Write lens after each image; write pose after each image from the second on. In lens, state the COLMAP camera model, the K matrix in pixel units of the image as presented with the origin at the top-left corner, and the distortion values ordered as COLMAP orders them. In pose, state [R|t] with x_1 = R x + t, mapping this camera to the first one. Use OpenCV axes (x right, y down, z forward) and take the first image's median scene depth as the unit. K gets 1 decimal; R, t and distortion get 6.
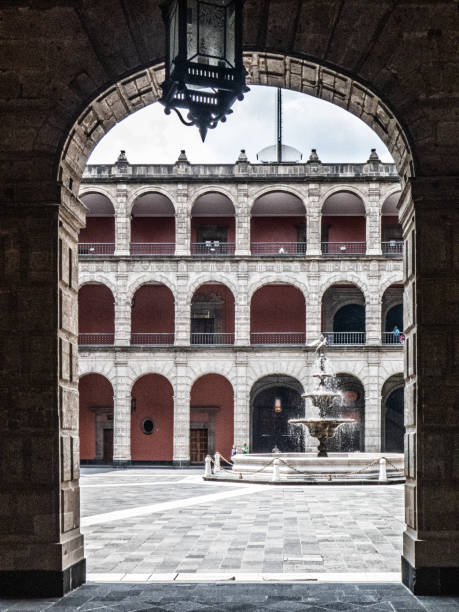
lens RADIAL K [[620.9, 0, 225.9], [0, 620.9, 311.9], [0, 0, 1]] dist [0.056920, 0.000000]
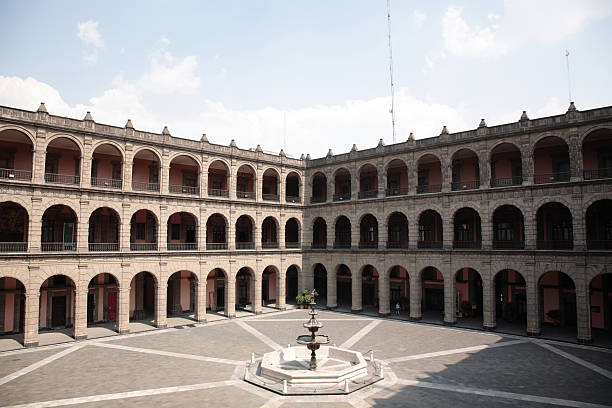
lens RADIAL K [[431.7, 0, 308.1], [0, 431.7, 203.7], [0, 0, 1]] dist [-0.114294, 0.047345]
pose [[0.669238, 0.065187, 0.740183, -0.354258], [-0.020365, 0.997379, -0.069426, 0.000774], [-0.742769, 0.031389, 0.668812, 0.014622]]
